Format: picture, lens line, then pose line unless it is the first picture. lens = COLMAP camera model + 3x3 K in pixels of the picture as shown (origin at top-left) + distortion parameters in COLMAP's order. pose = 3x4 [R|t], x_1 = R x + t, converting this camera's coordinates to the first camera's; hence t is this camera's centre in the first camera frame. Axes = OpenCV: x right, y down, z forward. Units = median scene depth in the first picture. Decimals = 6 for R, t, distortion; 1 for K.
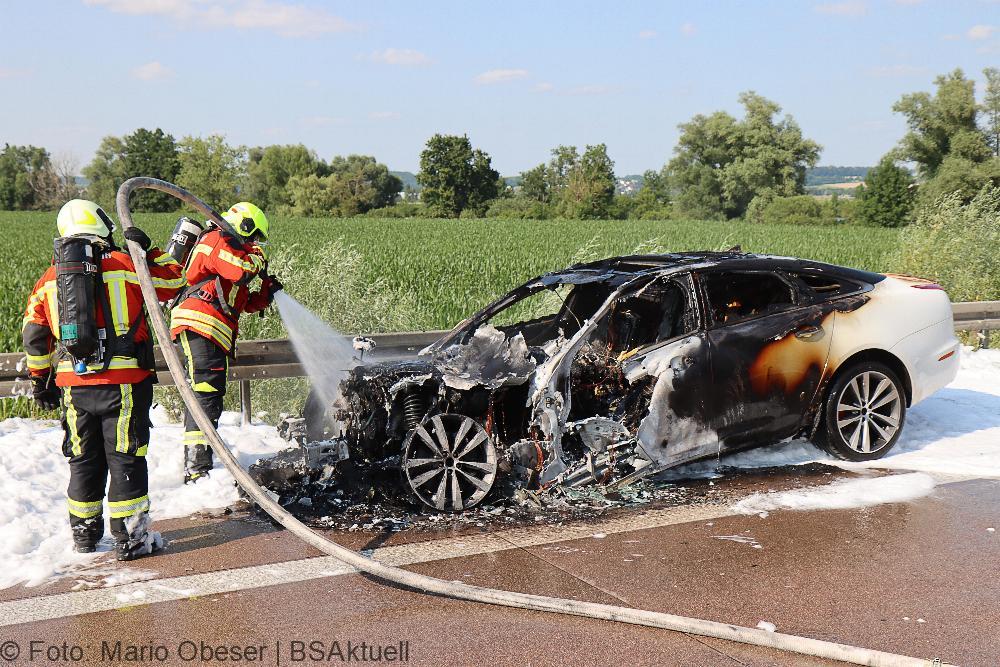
lens RADIAL K [[1112.4, 0, 486.6], [0, 1112.4, 333.7], [0, 0, 1]] dist [0.030210, 0.010301]
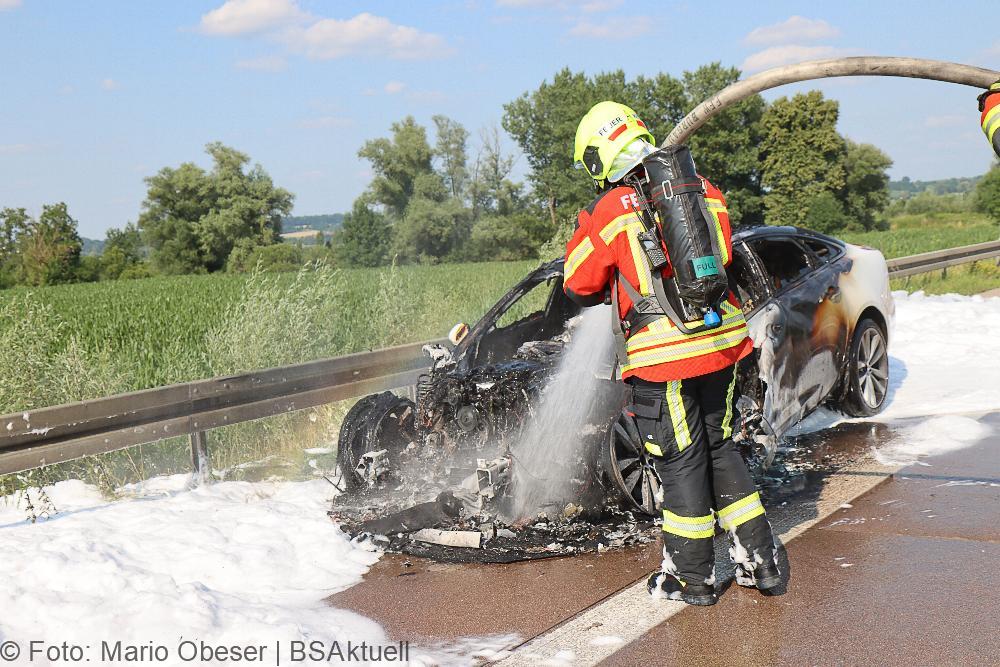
lens RADIAL K [[1144.1, 0, 483.1], [0, 1144.1, 330.4], [0, 0, 1]] dist [0.006252, 0.007973]
pose [[0.892938, -0.100147, 0.438898, -0.471109], [0.123139, 0.992096, -0.024151, 0.018547], [-0.433010, 0.075611, 0.898212, 0.214266]]
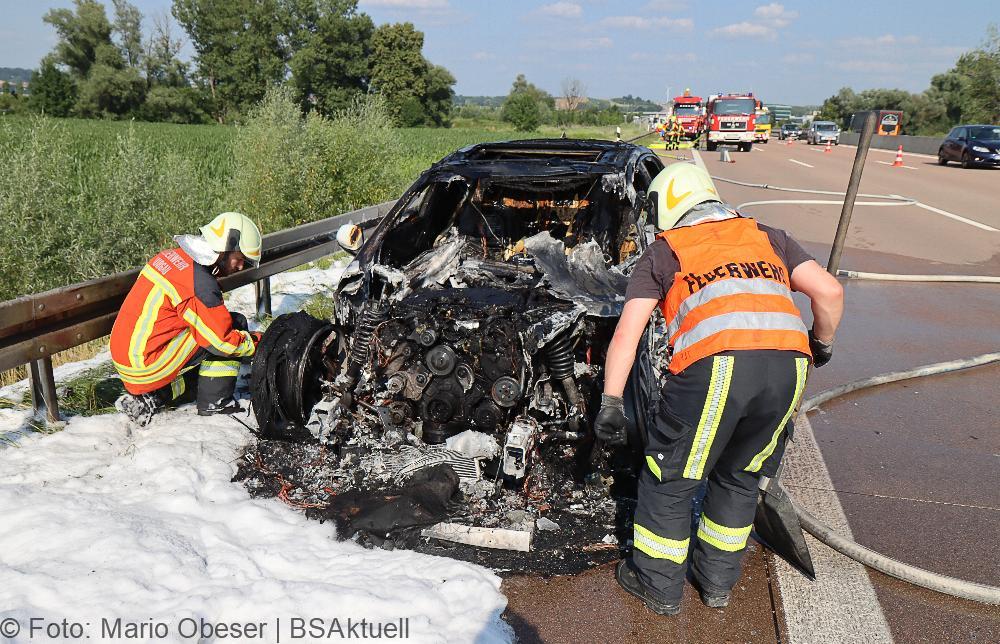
lens RADIAL K [[774.1, 0, 490.6], [0, 774.1, 336.9], [0, 0, 1]] dist [0.000780, 0.005870]
pose [[0.652805, -0.189499, 0.733441, -0.447462], [0.055825, 0.977608, 0.202897, -0.049612], [-0.755466, -0.091508, 0.648766, 0.651226]]
